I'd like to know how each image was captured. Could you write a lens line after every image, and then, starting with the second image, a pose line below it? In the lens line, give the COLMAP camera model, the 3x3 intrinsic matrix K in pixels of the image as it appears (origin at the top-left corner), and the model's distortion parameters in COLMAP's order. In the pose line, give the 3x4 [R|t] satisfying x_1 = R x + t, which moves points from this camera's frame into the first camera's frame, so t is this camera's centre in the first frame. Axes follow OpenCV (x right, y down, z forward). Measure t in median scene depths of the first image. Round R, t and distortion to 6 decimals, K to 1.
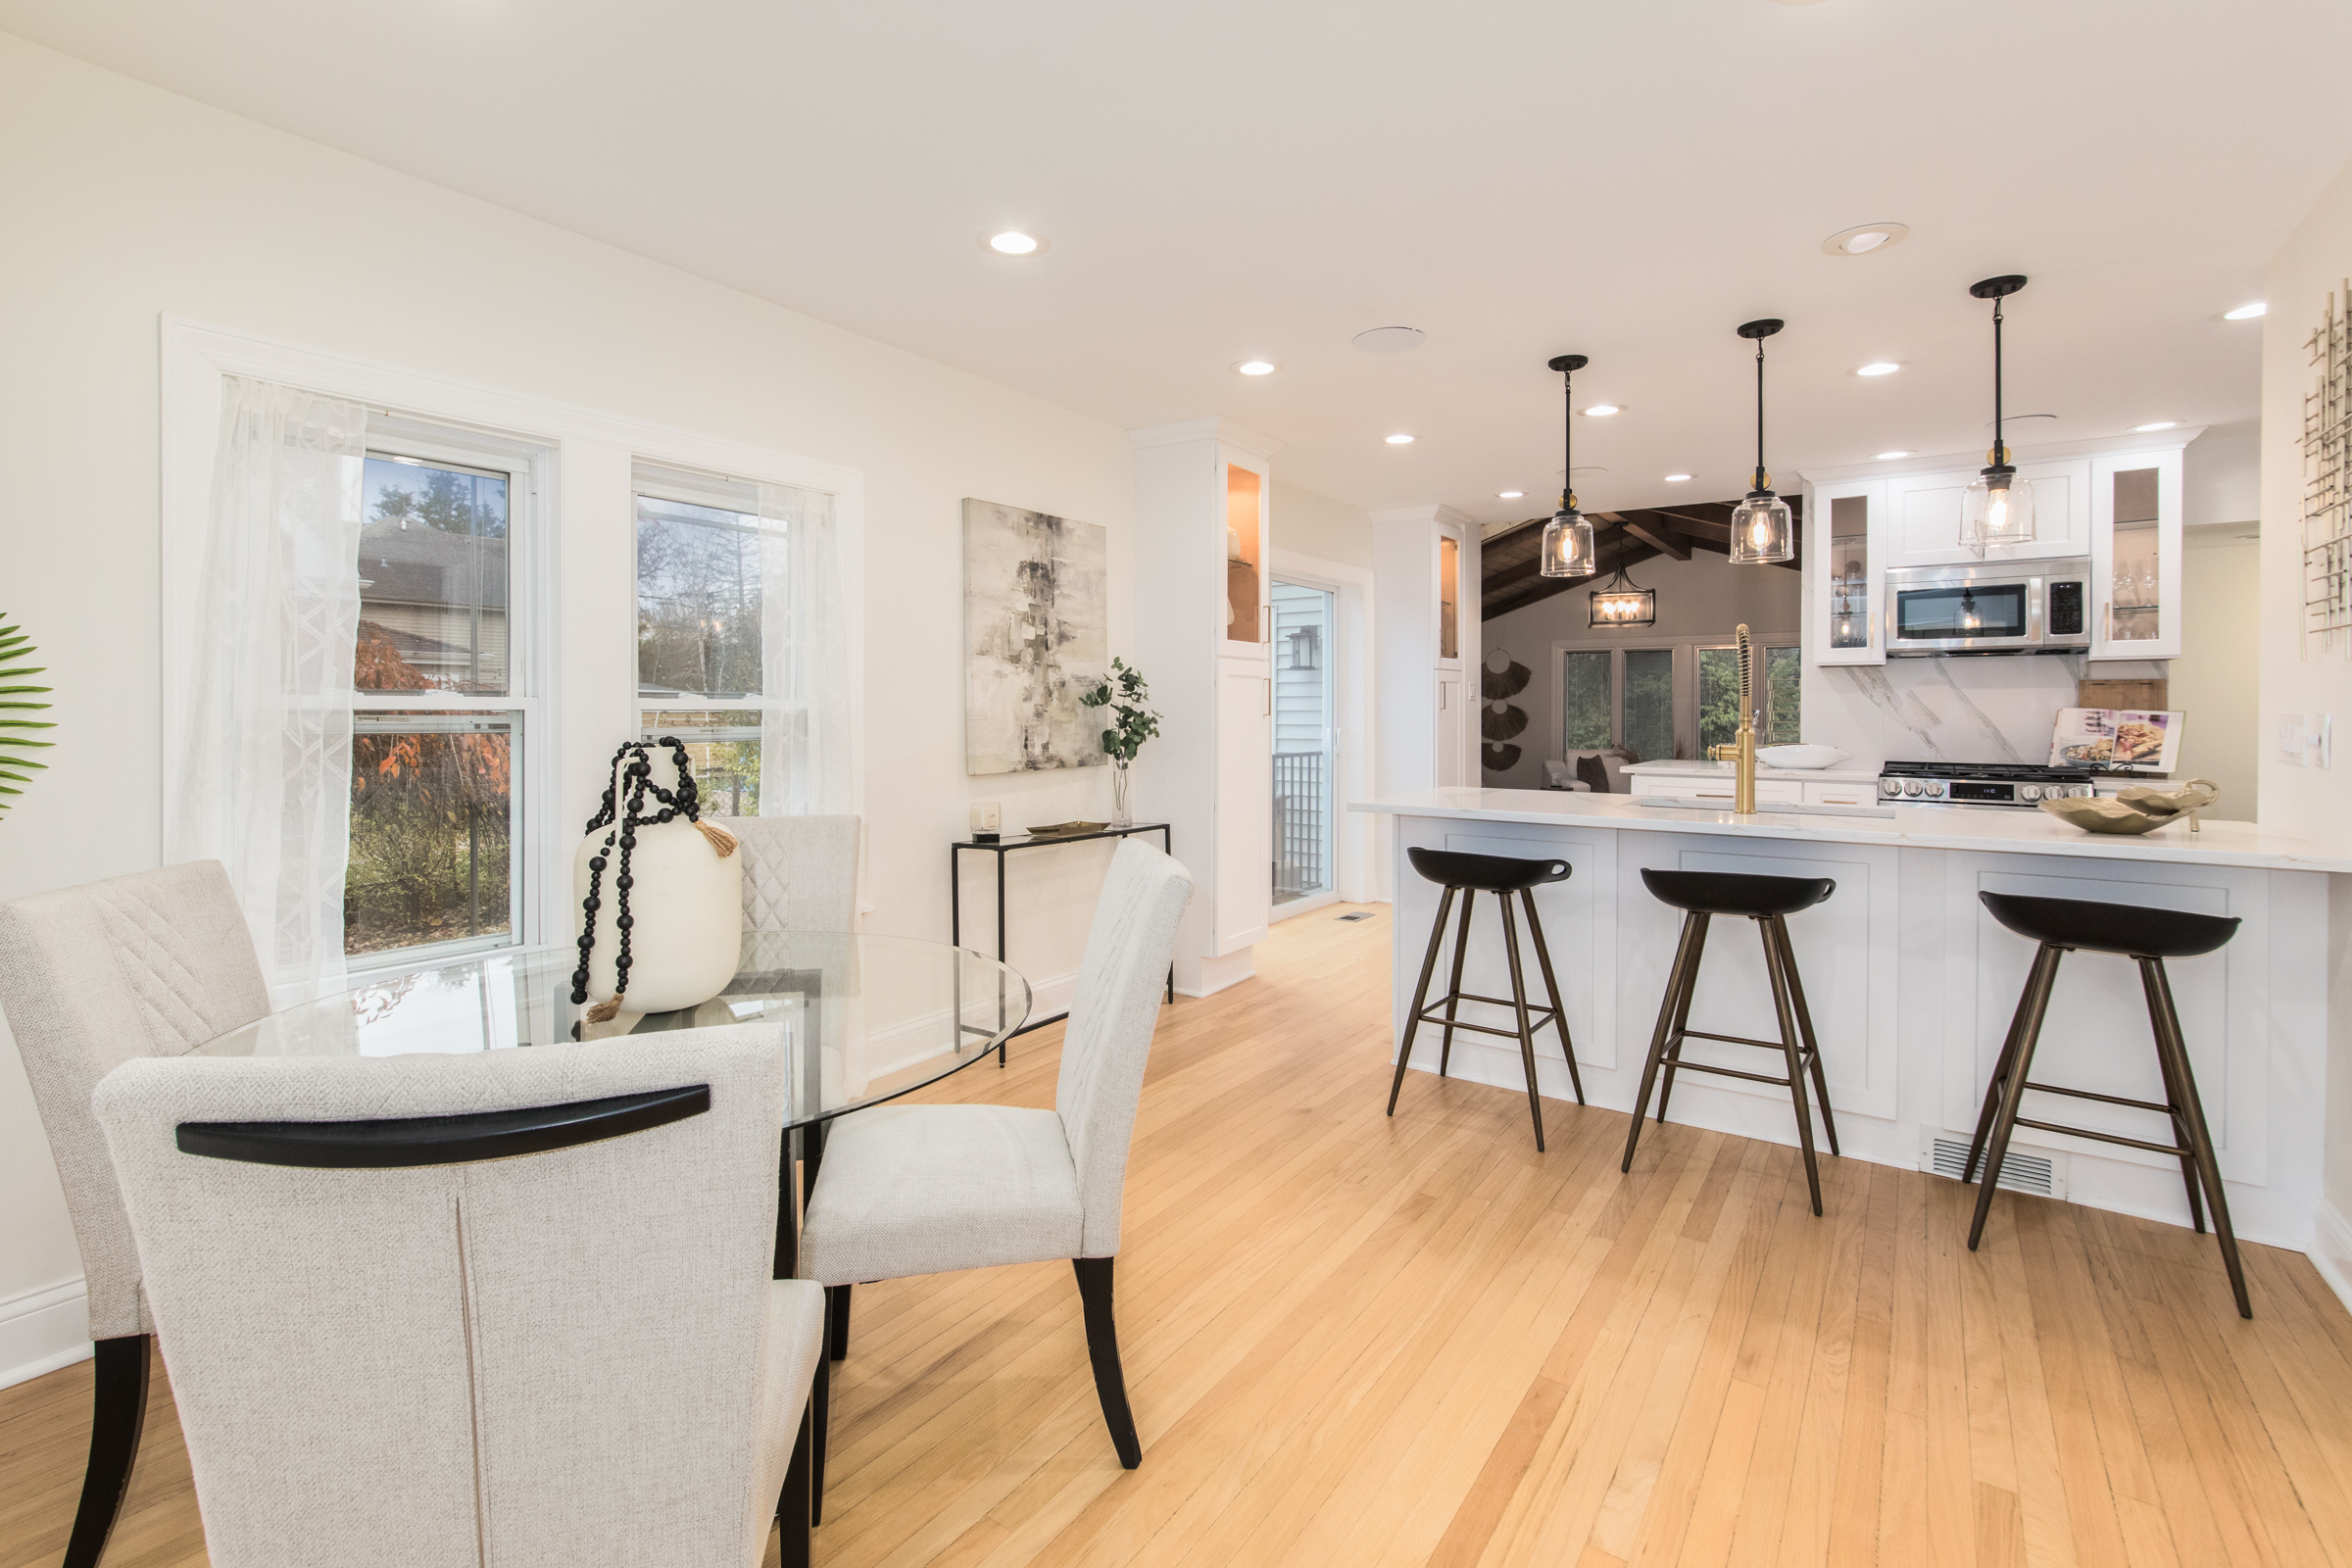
lens RADIAL K [[1085.6, 0, 1130.7], [0, 1085.6, 712.0], [0, 0, 1]] dist [-0.009269, -0.000394]
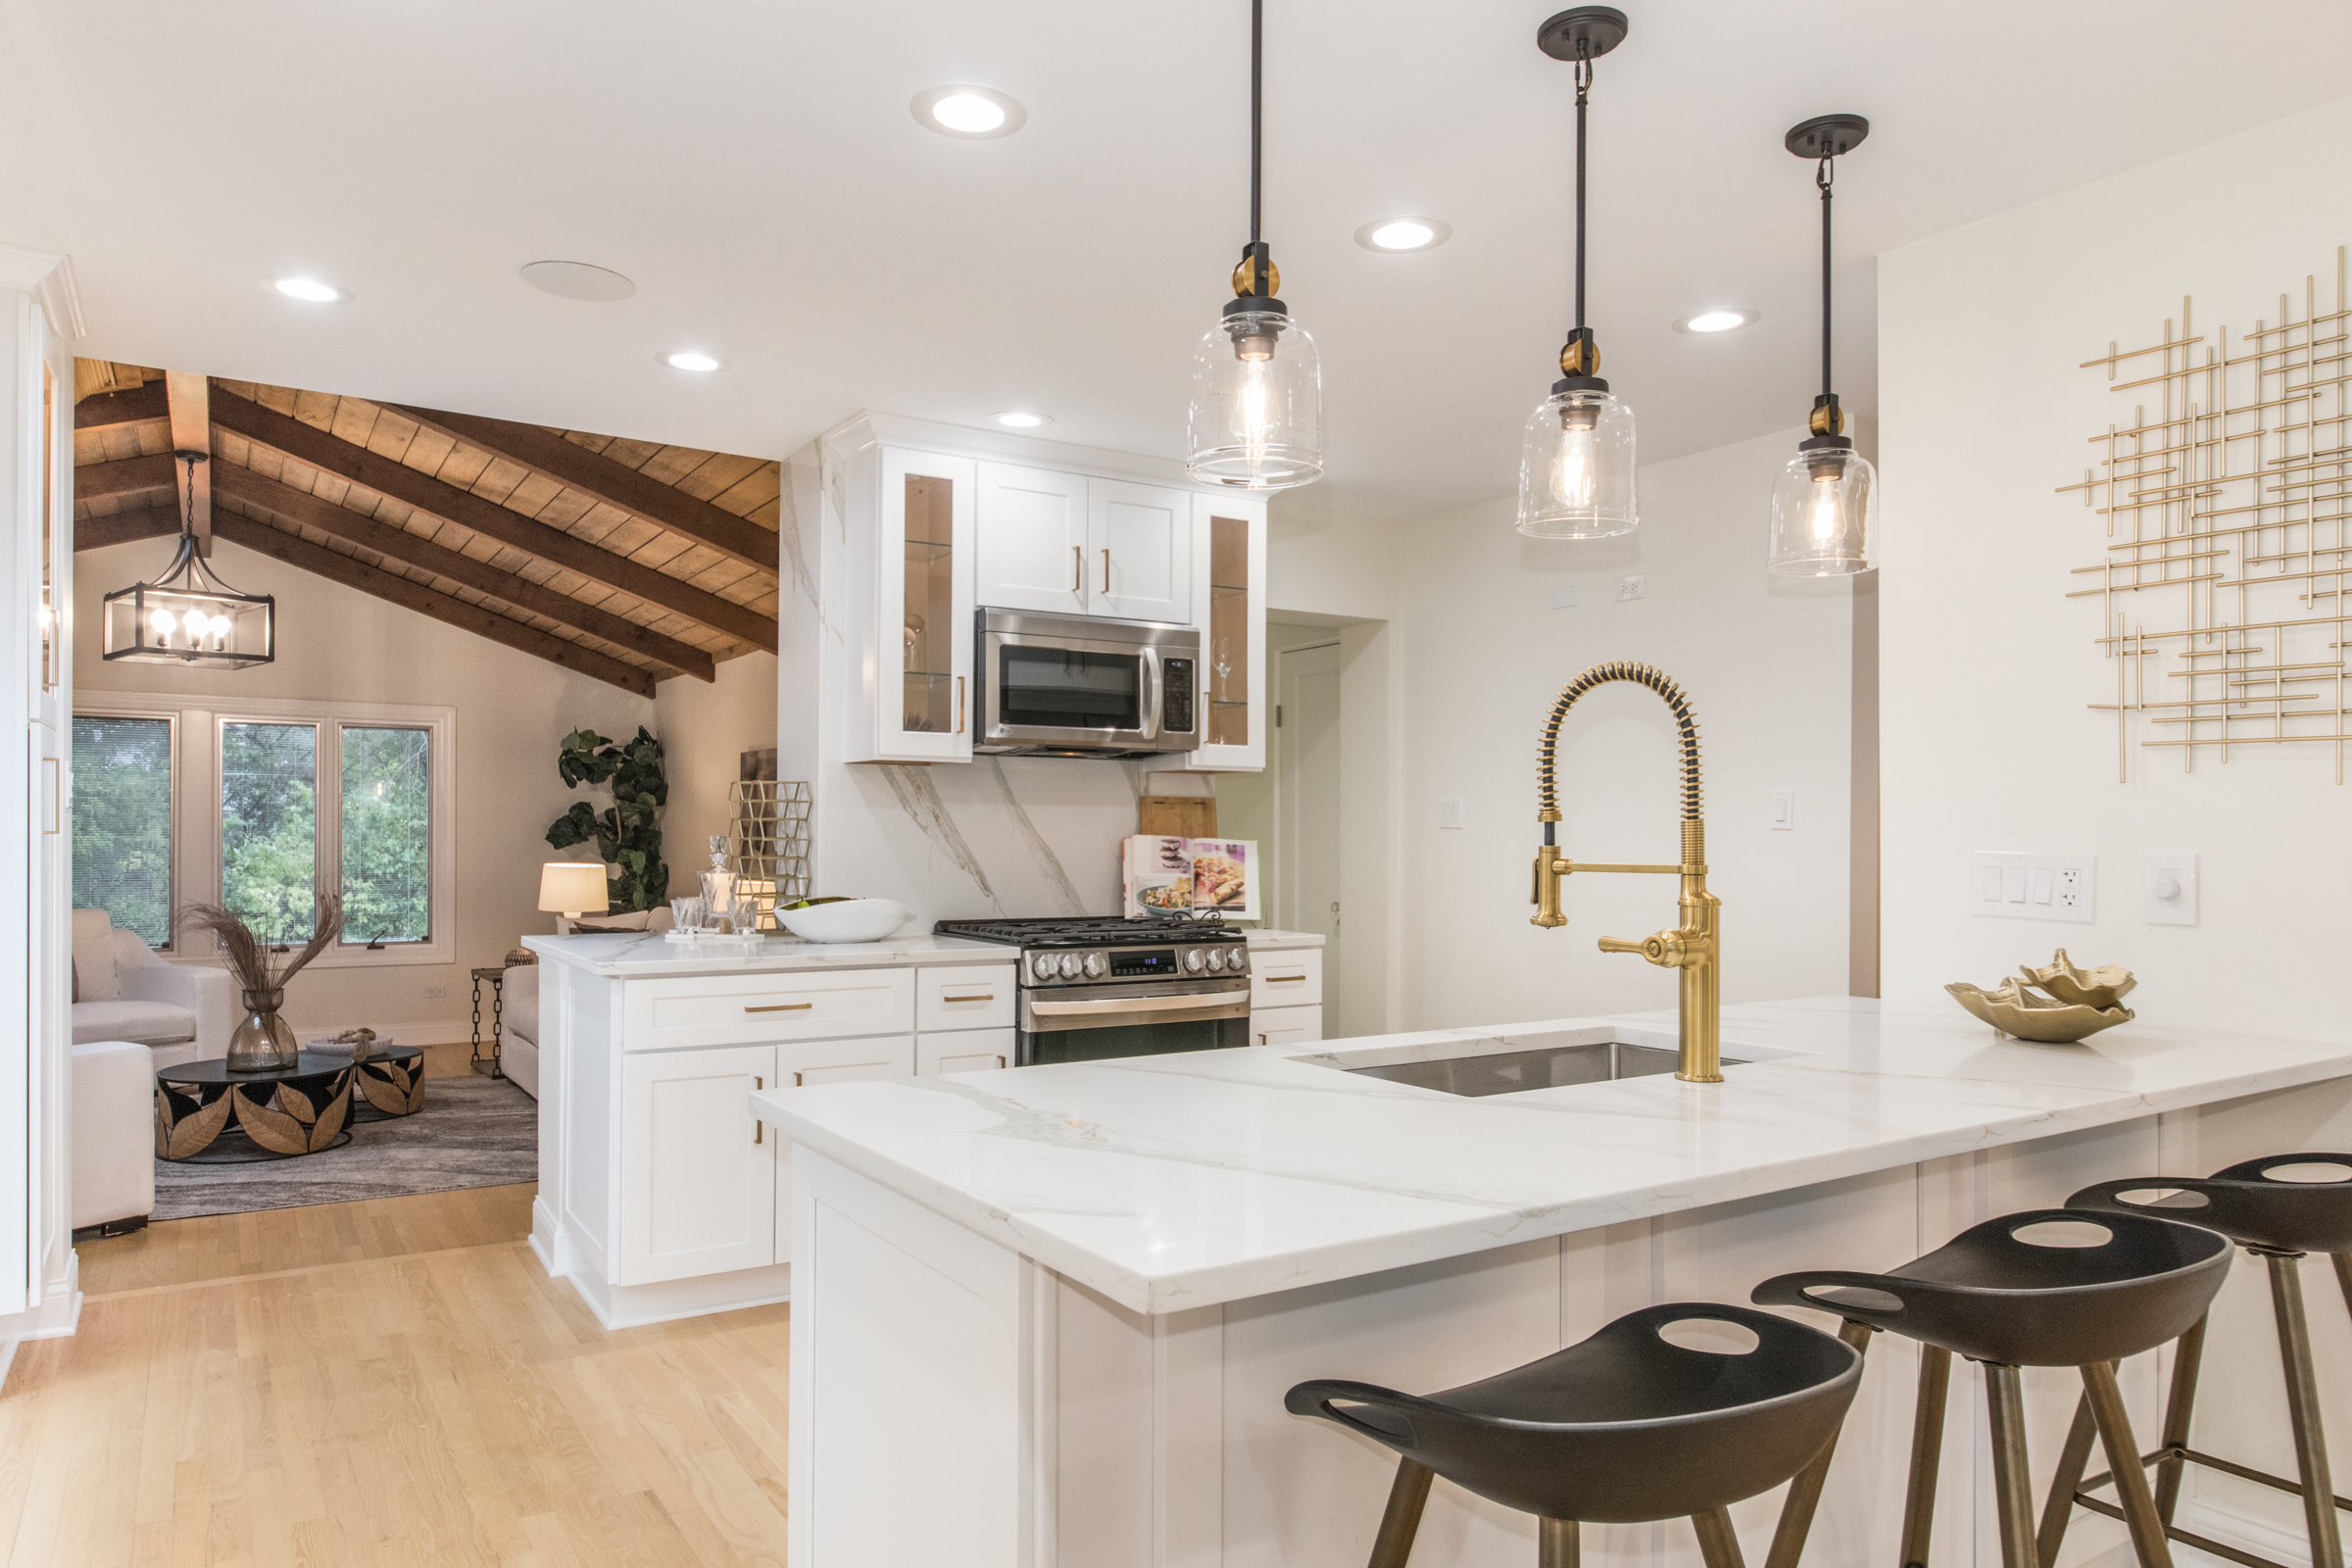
lens RADIAL K [[1516.0, 0, 1165.0], [0, 1516.0, 832.9], [0, 0, 1]] dist [-0.004072, 0.012077]
pose [[0.357292, 0.000928, 0.933992, -0.065212], [-0.003792, 0.999993, 0.000457, -0.005734], [-0.933985, -0.003705, 0.357293, 0.629626]]
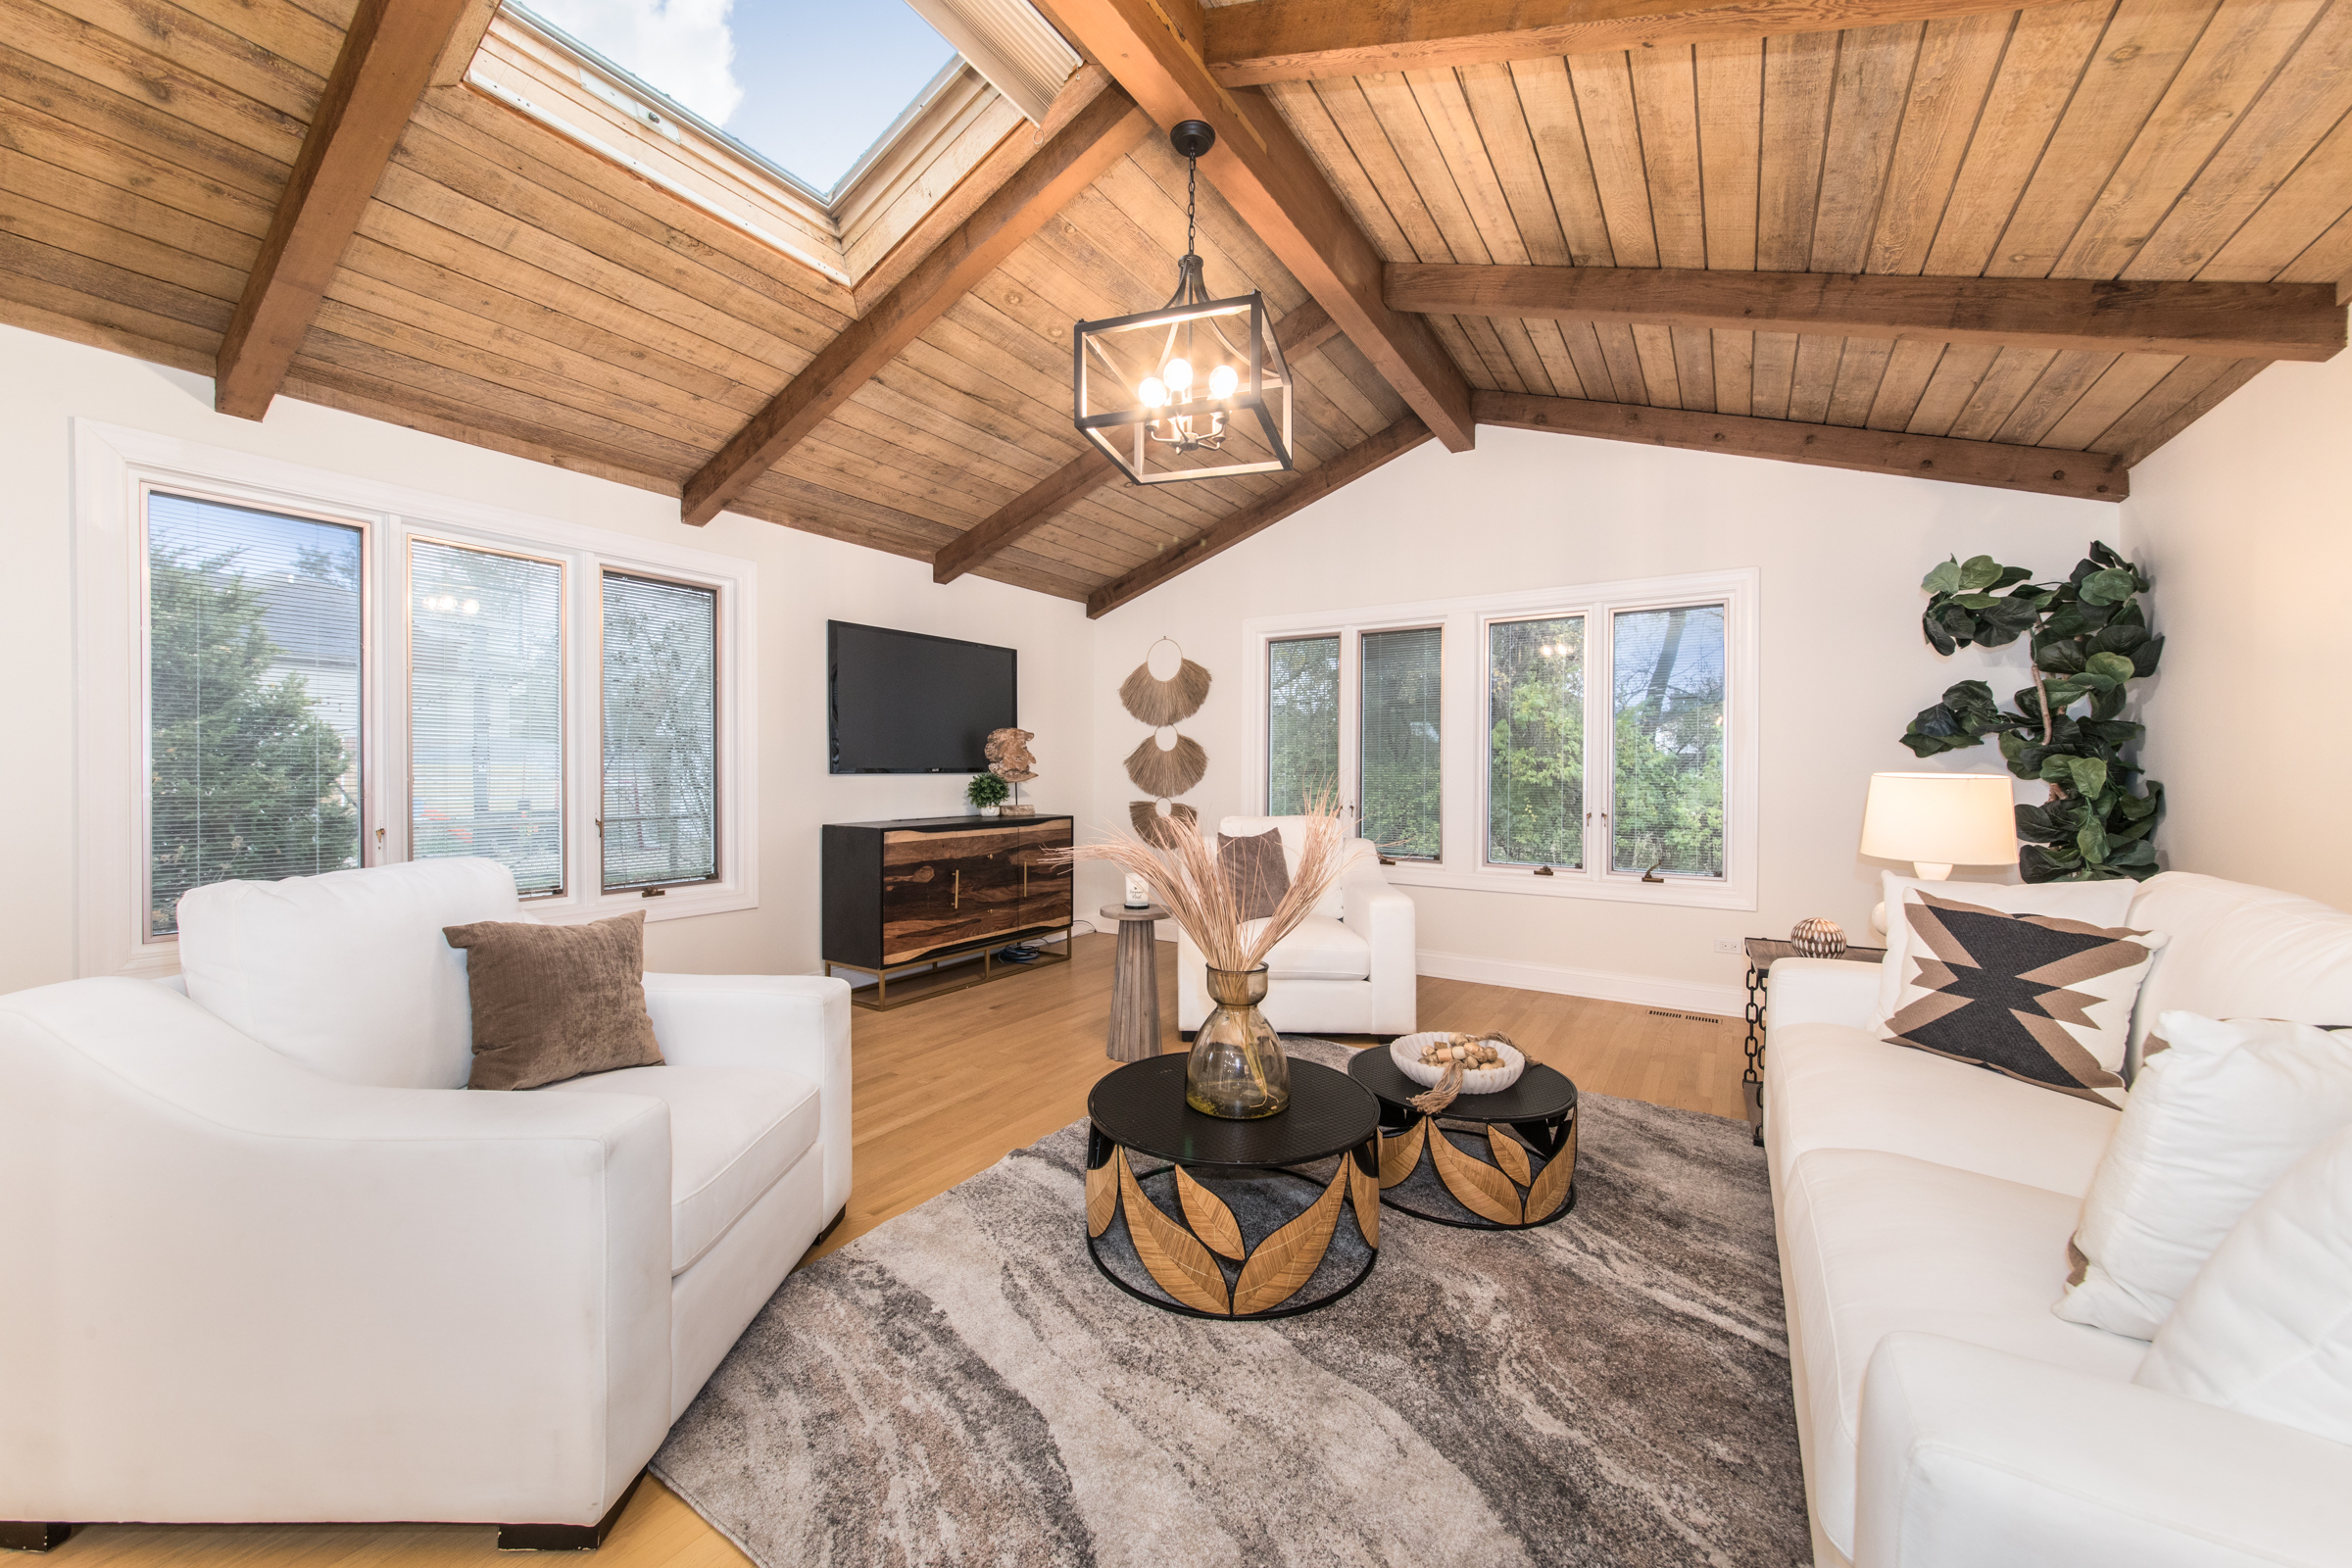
lens RADIAL K [[871.9, 0, 1175.3], [0, 871.9, 781.1], [0, 0, 1]] dist [-0.013728, 0.000358]
pose [[0.997585, 0.003013, 0.069387, 0.803903], [-0.003688, 0.999947, 0.009598, 0.034517], [-0.069354, -0.009831, 0.997544, 1.379404]]
